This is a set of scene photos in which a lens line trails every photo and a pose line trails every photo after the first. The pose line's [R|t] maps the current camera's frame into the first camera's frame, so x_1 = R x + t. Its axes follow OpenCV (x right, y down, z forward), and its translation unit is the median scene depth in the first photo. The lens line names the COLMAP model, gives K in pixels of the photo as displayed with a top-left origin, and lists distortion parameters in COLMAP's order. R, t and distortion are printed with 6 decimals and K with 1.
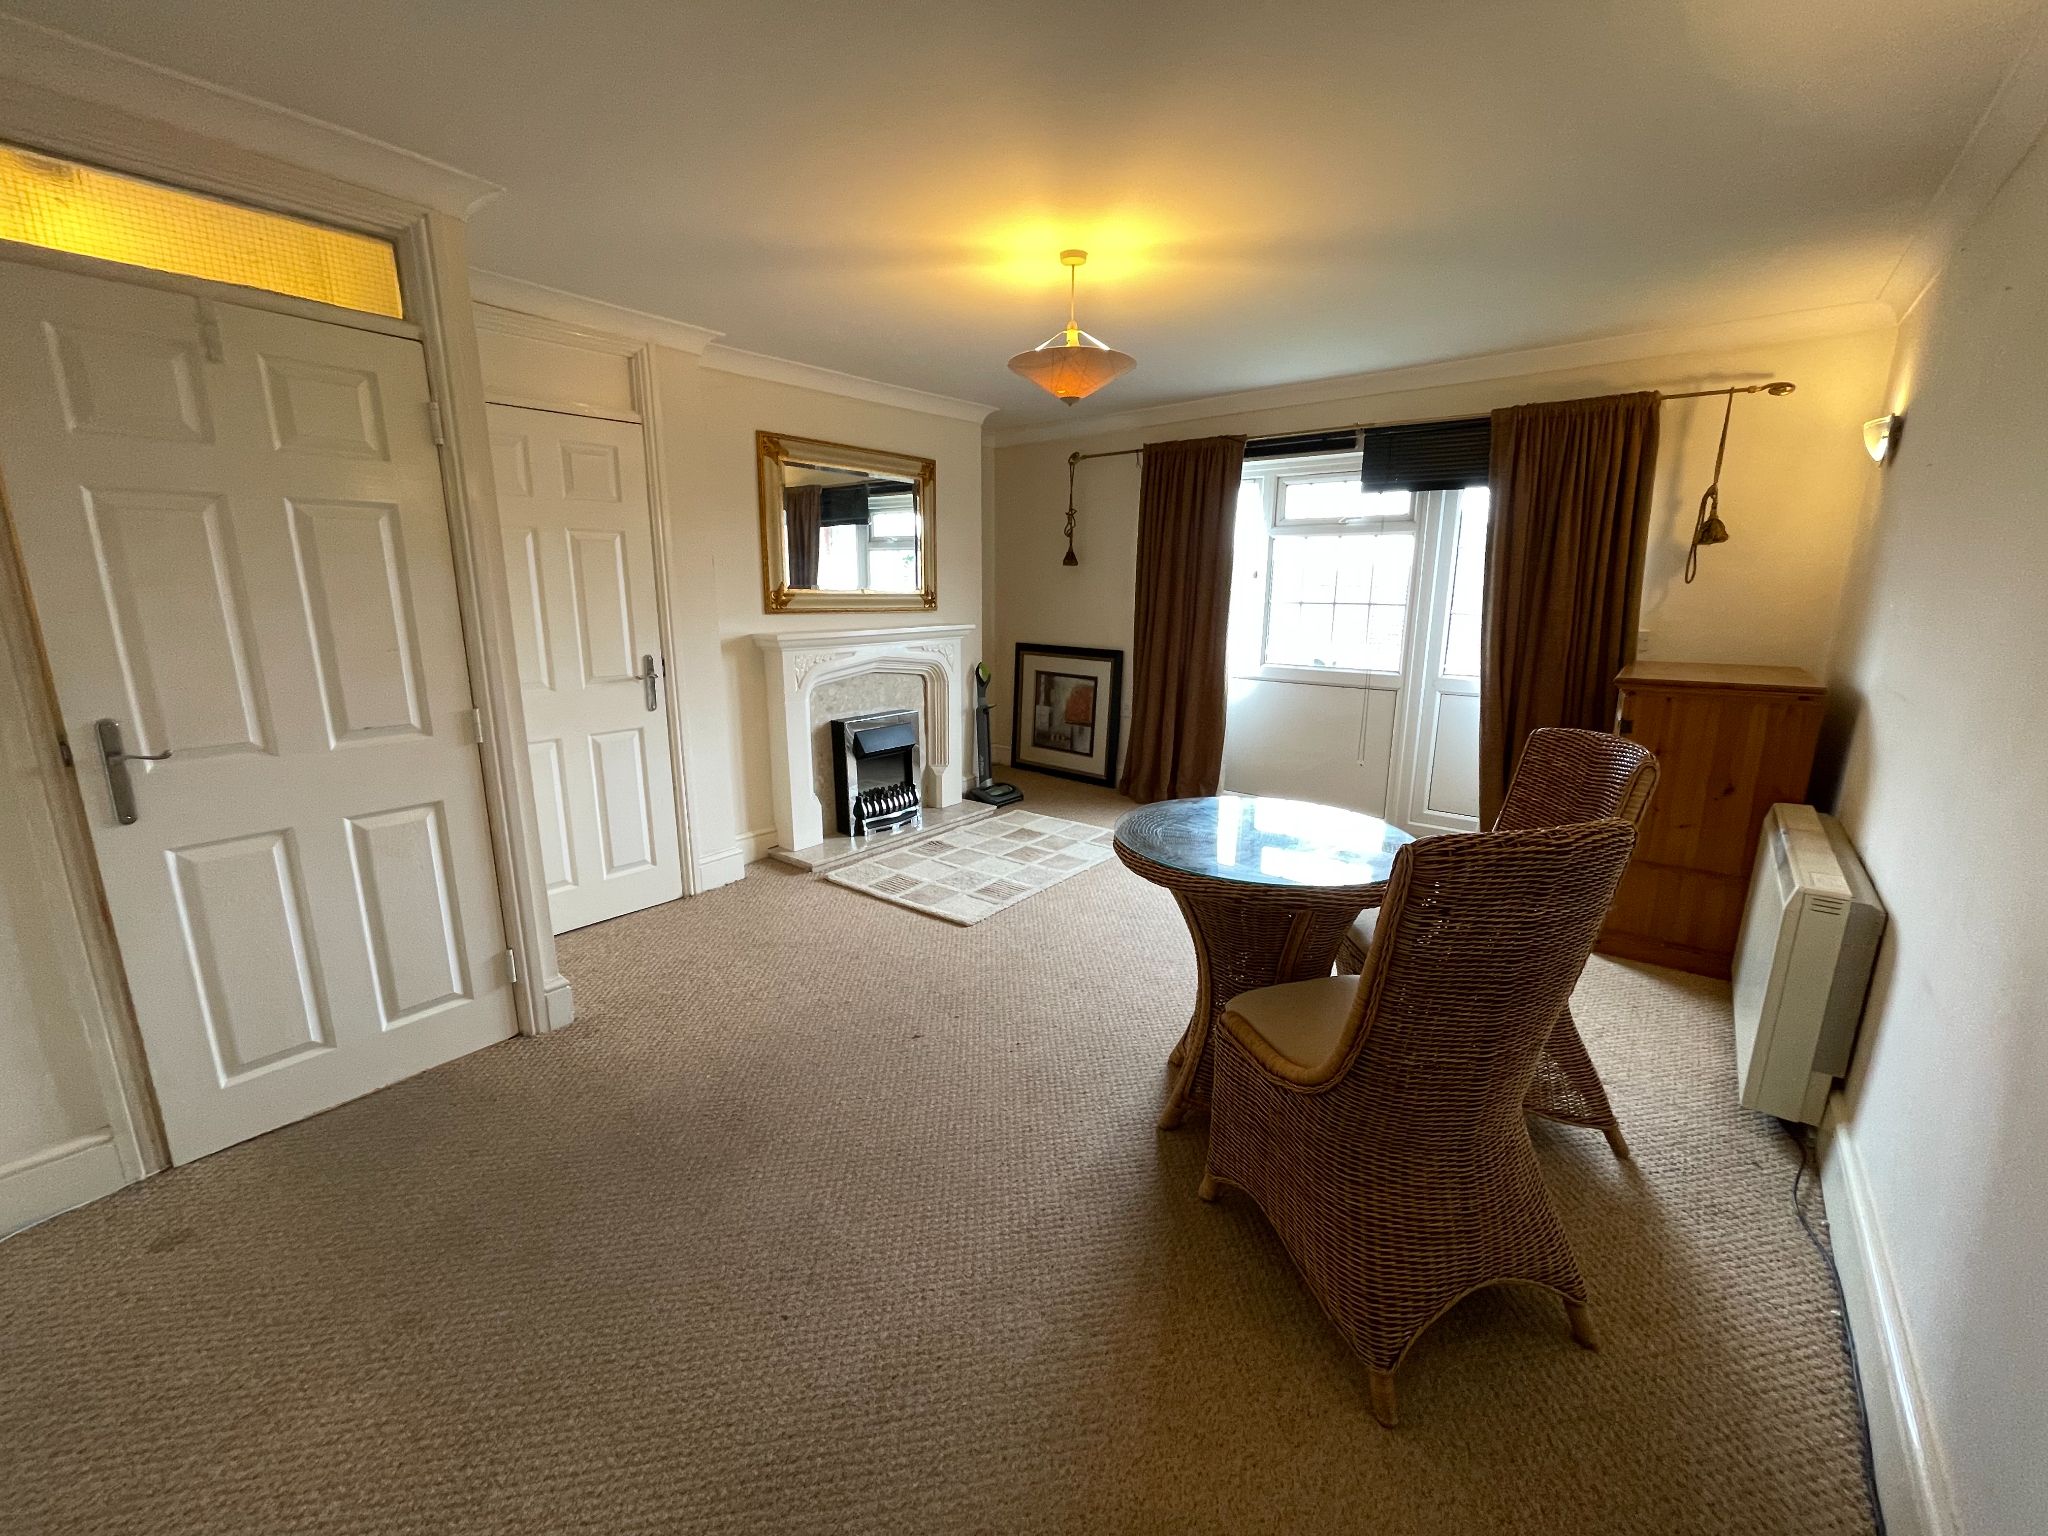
lens RADIAL K [[833.3, 0, 1020.0], [0, 833.3, 770.1], [0, 0, 1]] dist [-0.000087, 0.000274]
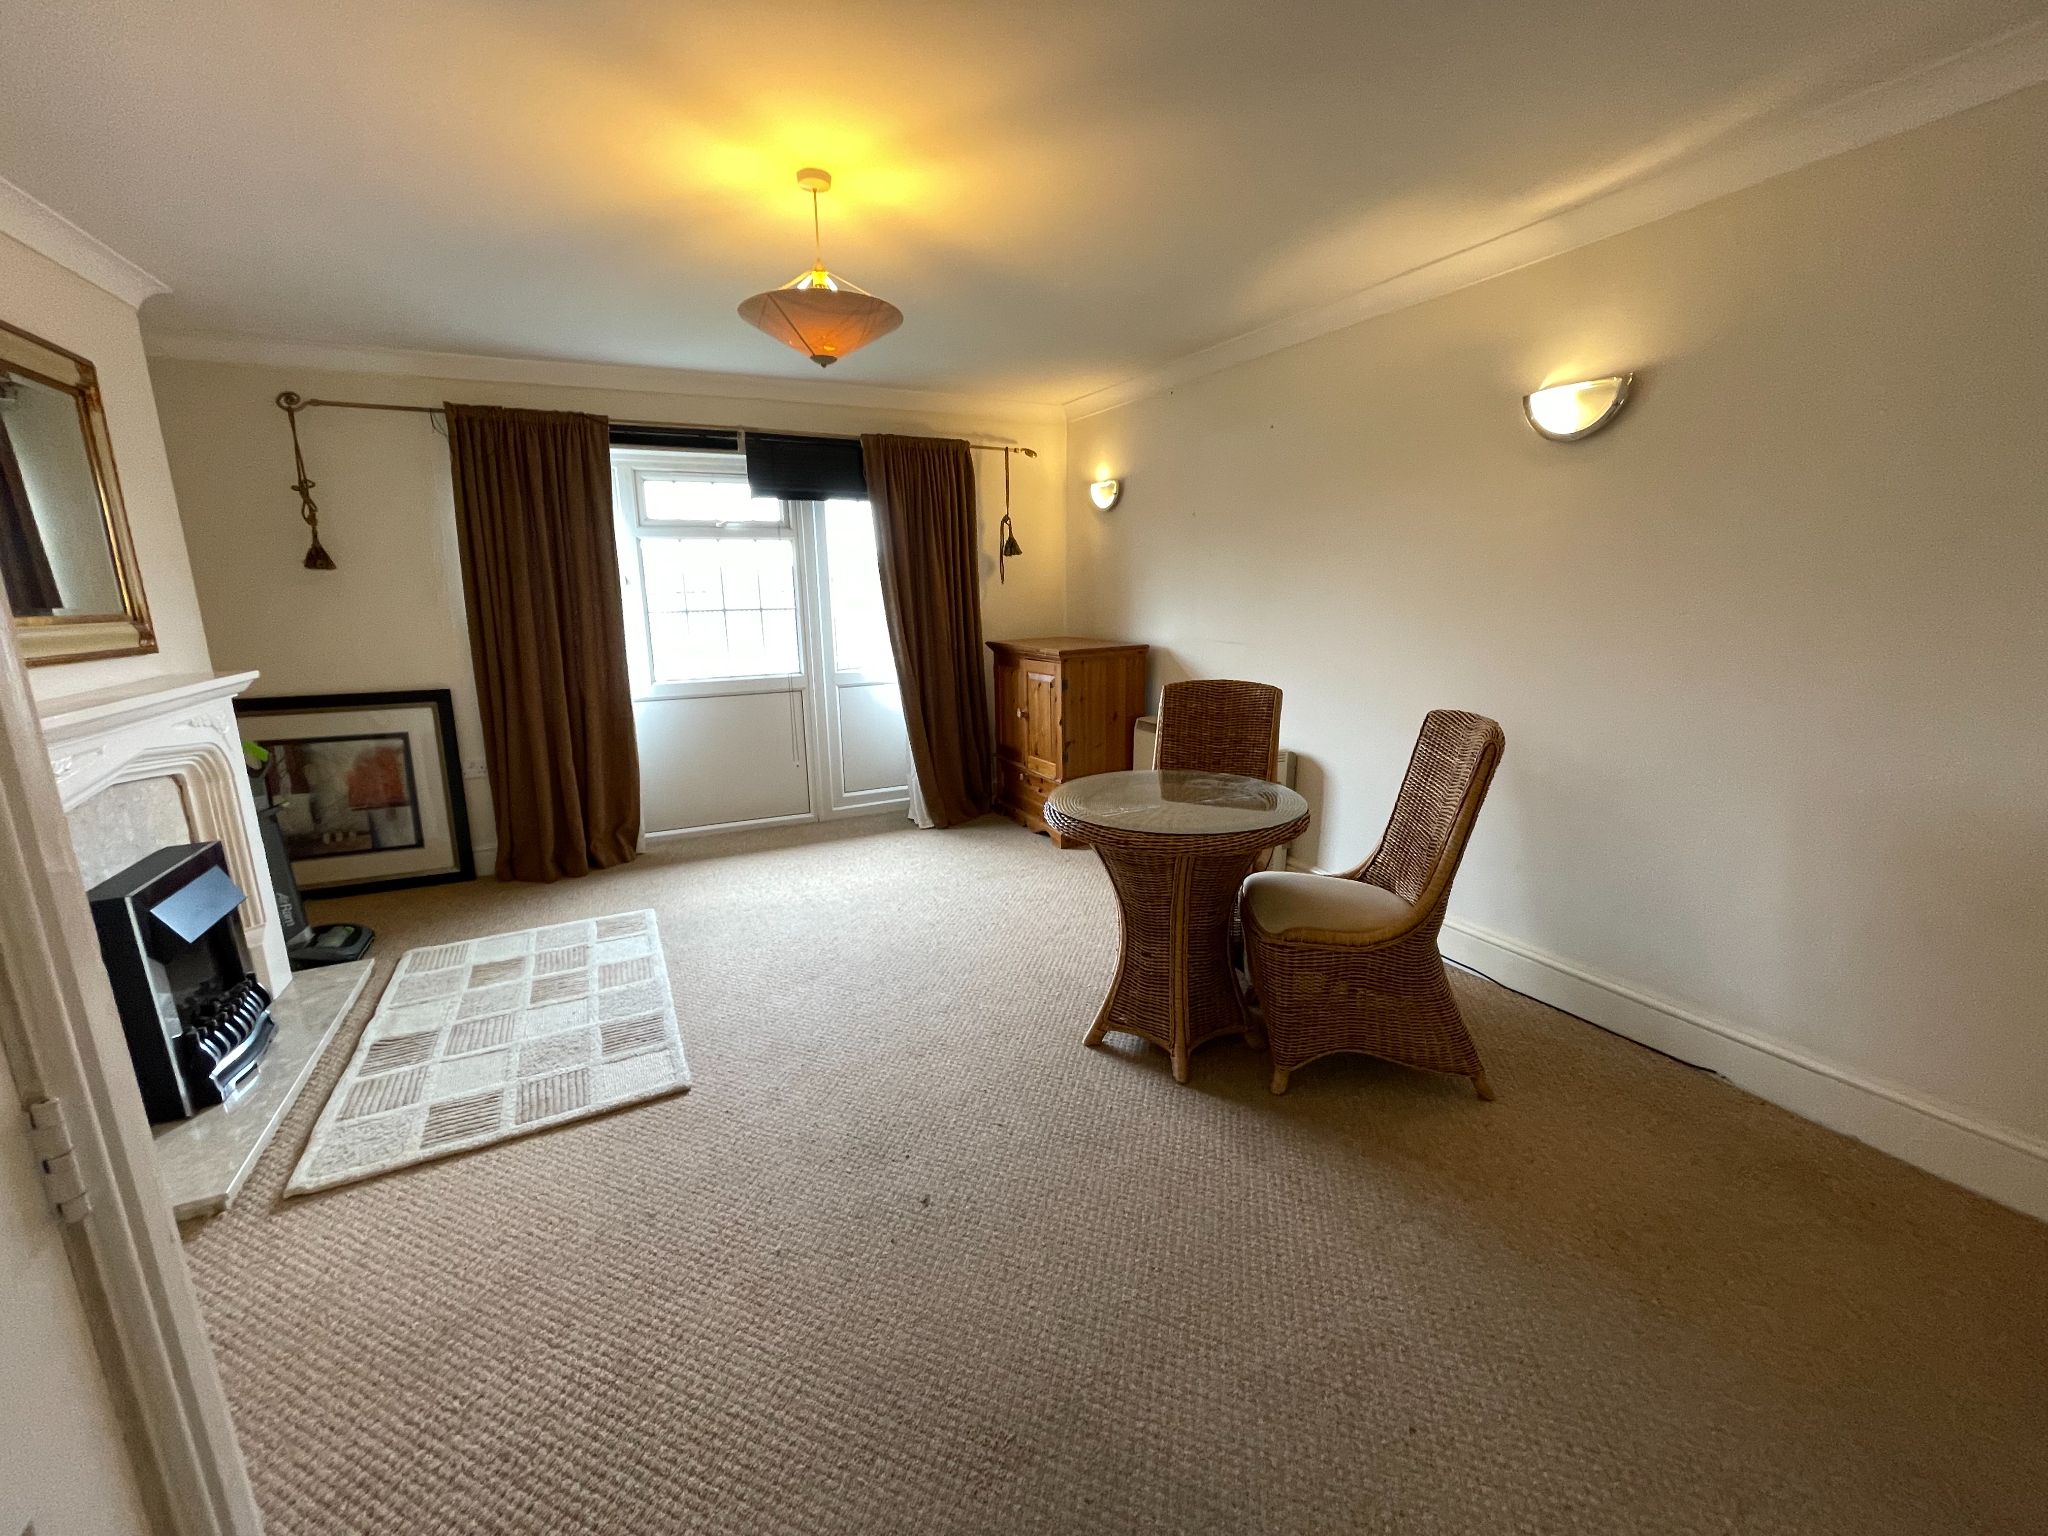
lens RADIAL K [[833.3, 0, 1020.4], [0, 833.3, 763.7], [0, 0, 1]] dist [-0.000087, 0.000274]
pose [[0.411572, -0.202463, 0.888604, -0.384971], [0.217410, 0.968675, 0.120009, -0.072729], [-0.885066, 0.143798, 0.442697, 0.313675]]
